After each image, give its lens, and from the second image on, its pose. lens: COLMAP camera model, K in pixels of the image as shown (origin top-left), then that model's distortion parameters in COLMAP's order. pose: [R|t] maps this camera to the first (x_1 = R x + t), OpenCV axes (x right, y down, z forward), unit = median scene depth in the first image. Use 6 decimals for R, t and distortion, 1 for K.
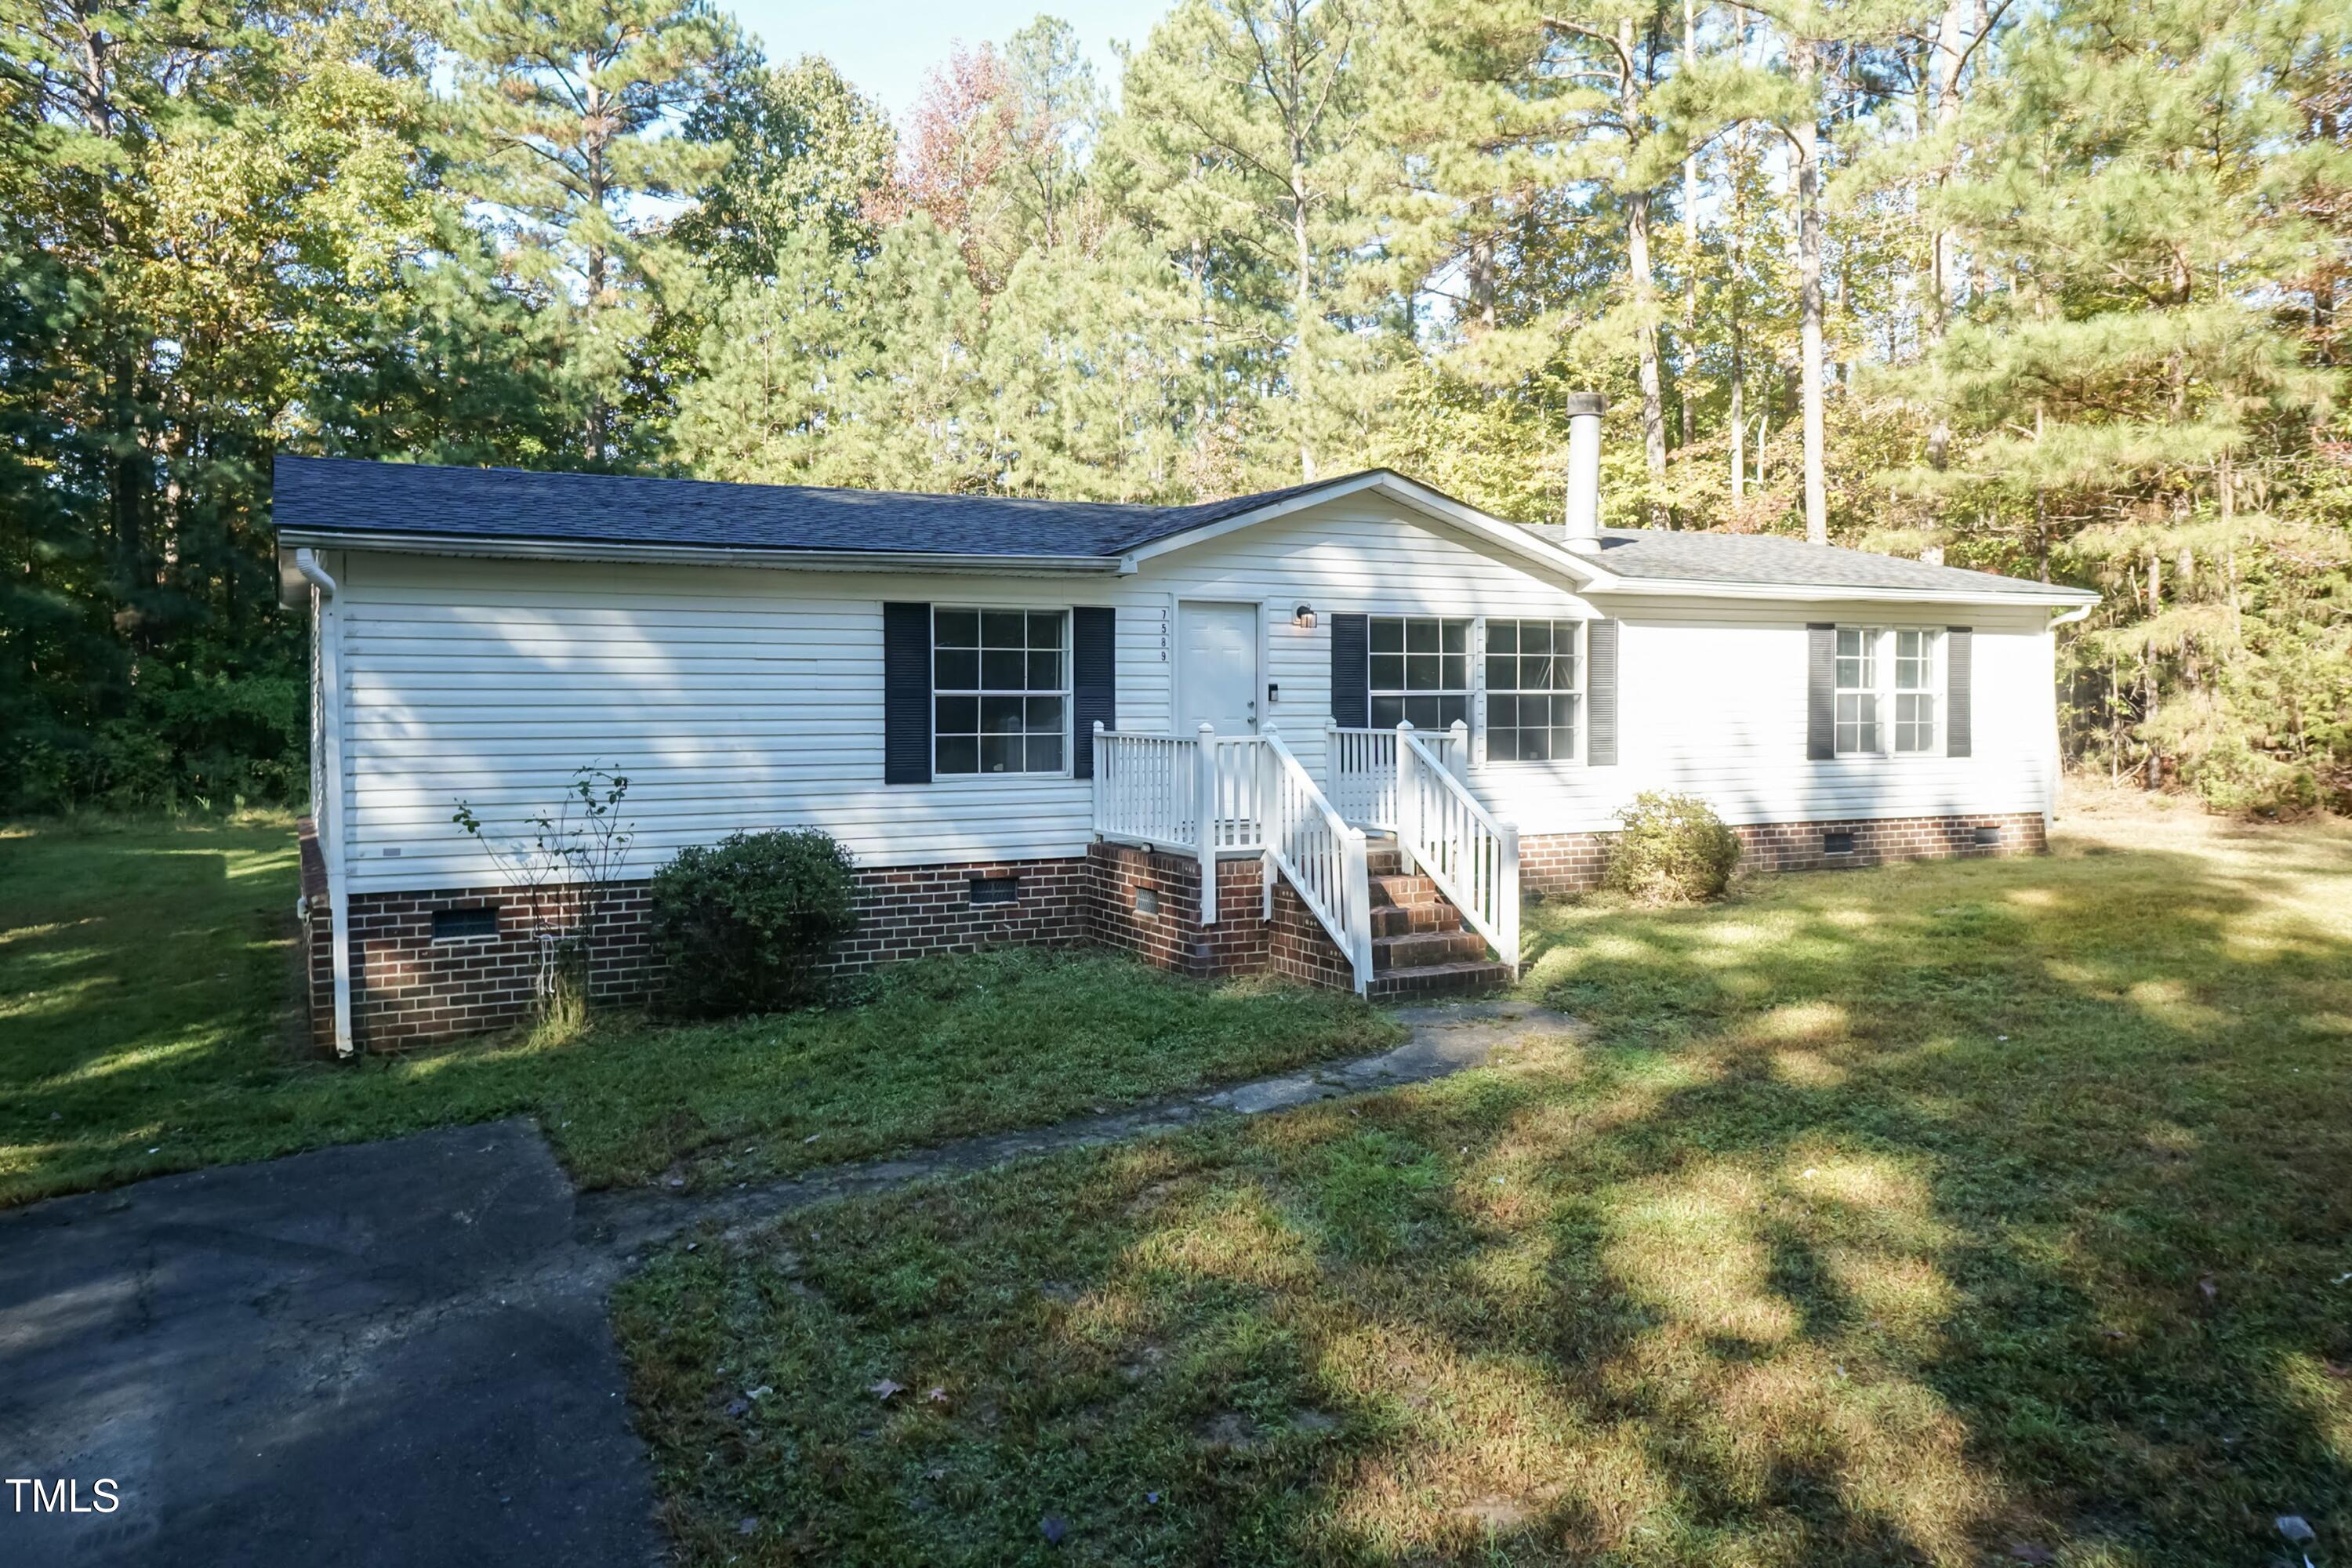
lens RADIAL K [[1547.5, 0, 1146.5], [0, 1547.5, 723.7], [0, 0, 1]] dist [0.059937, 0.002448]
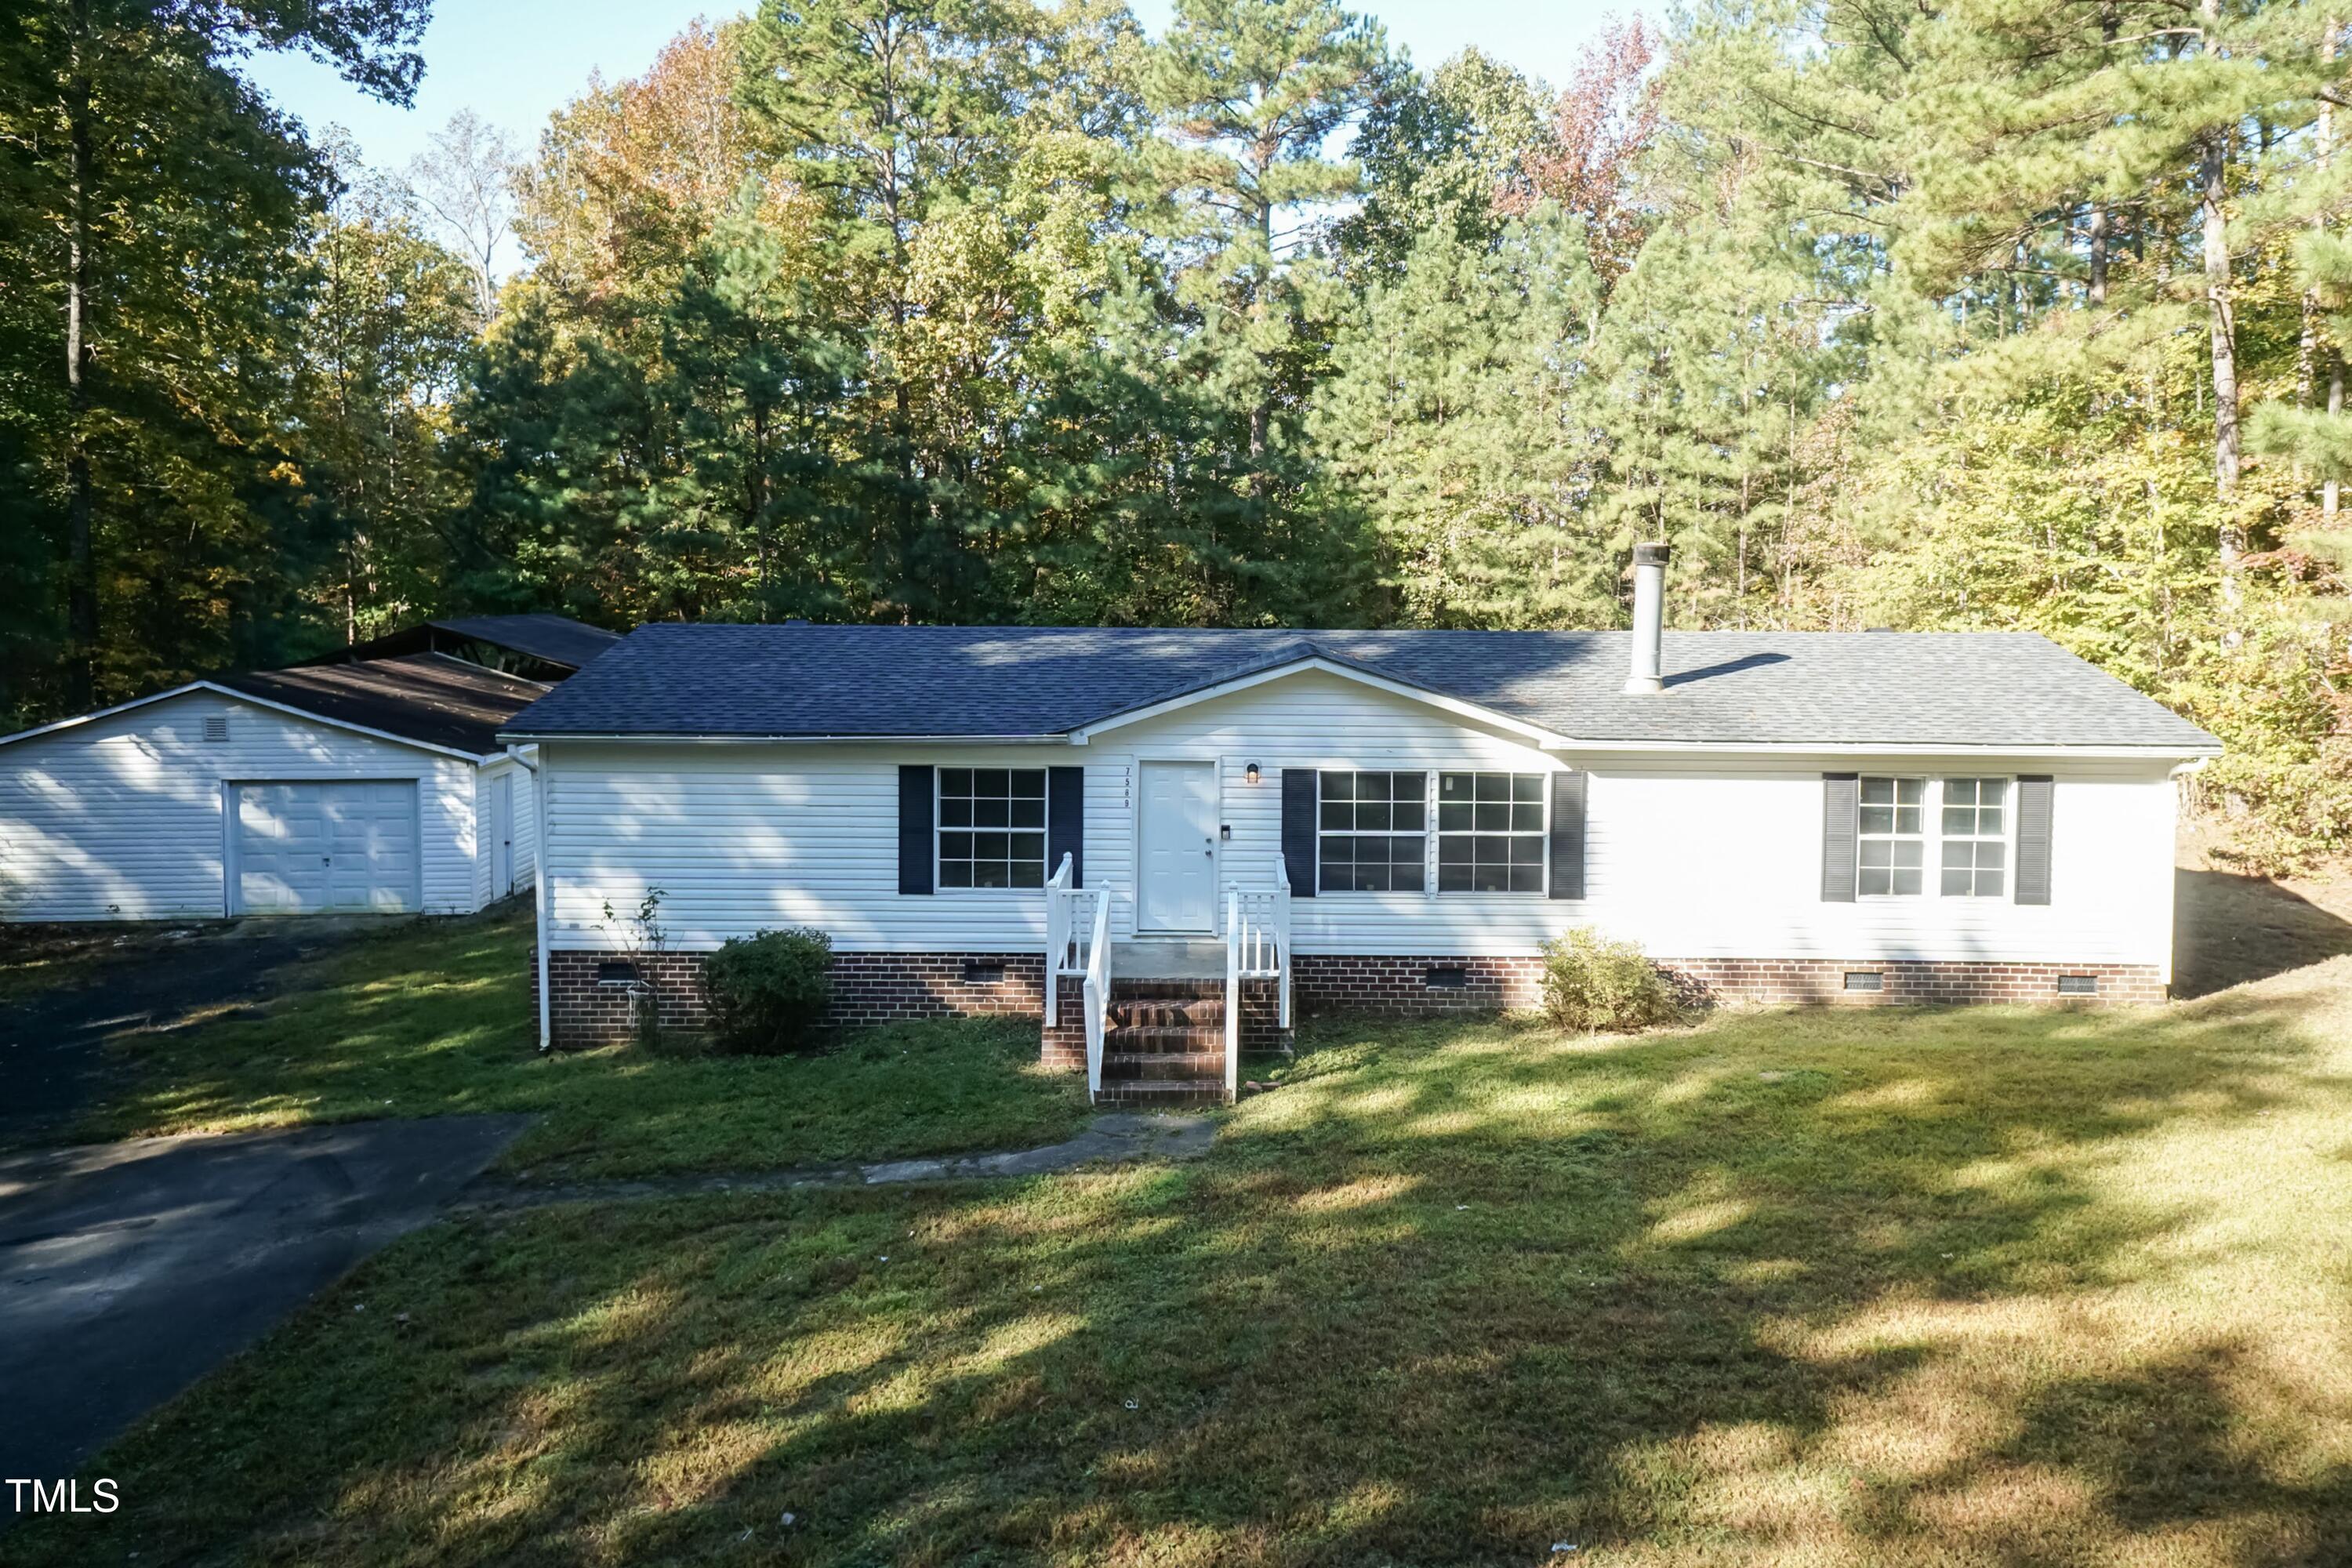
lens RADIAL K [[1628.7, 0, 1338.8], [0, 1628.7, 707.6], [0, 0, 1]] dist [0.044645, 0.000400]
pose [[0.913468, 0.043389, -0.404590, 0.731409], [-0.025354, 0.998436, 0.049831, -0.199049], [0.406119, -0.035261, 0.913139, -0.163314]]
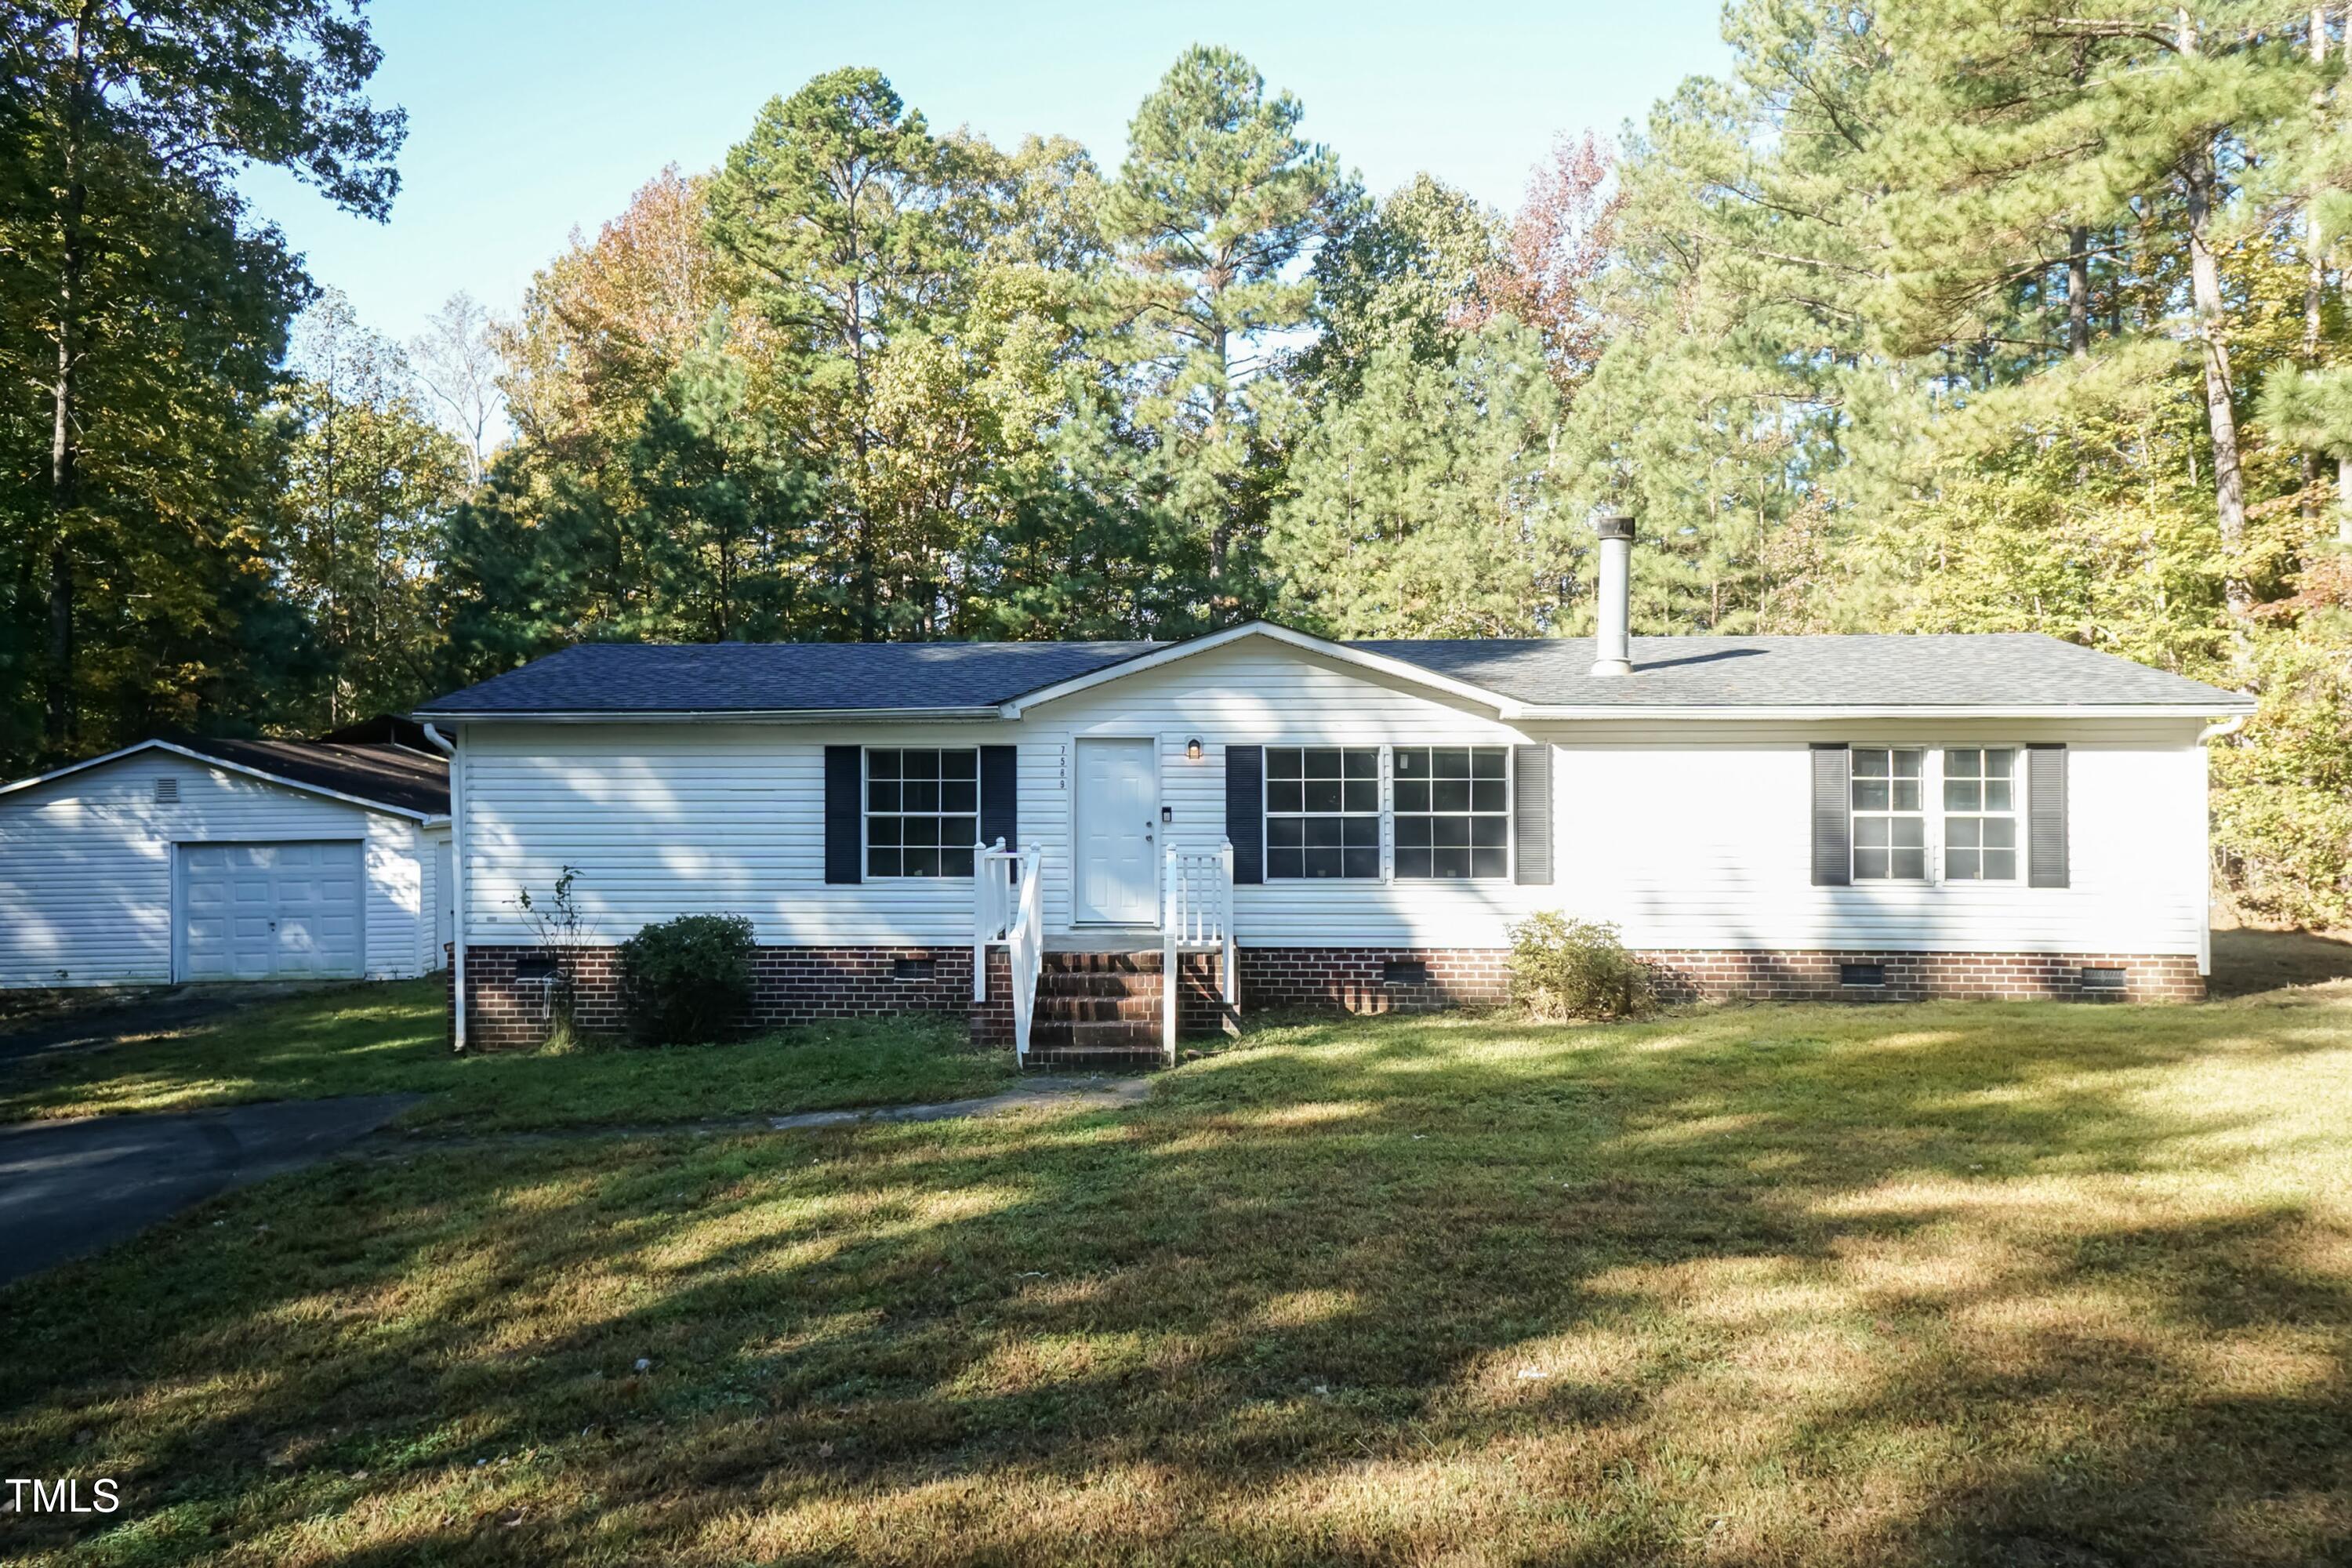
lens RADIAL K [[1625.4, 0, 1223.3], [0, 1625.4, 775.1], [0, 0, 1]] dist [0.046835, -0.000374]
pose [[0.891484, -0.000095, -0.453052, 0.718758], [-0.009733, 0.999765, -0.019363, -0.028058], [0.452948, 0.021671, 0.891274, -0.083028]]
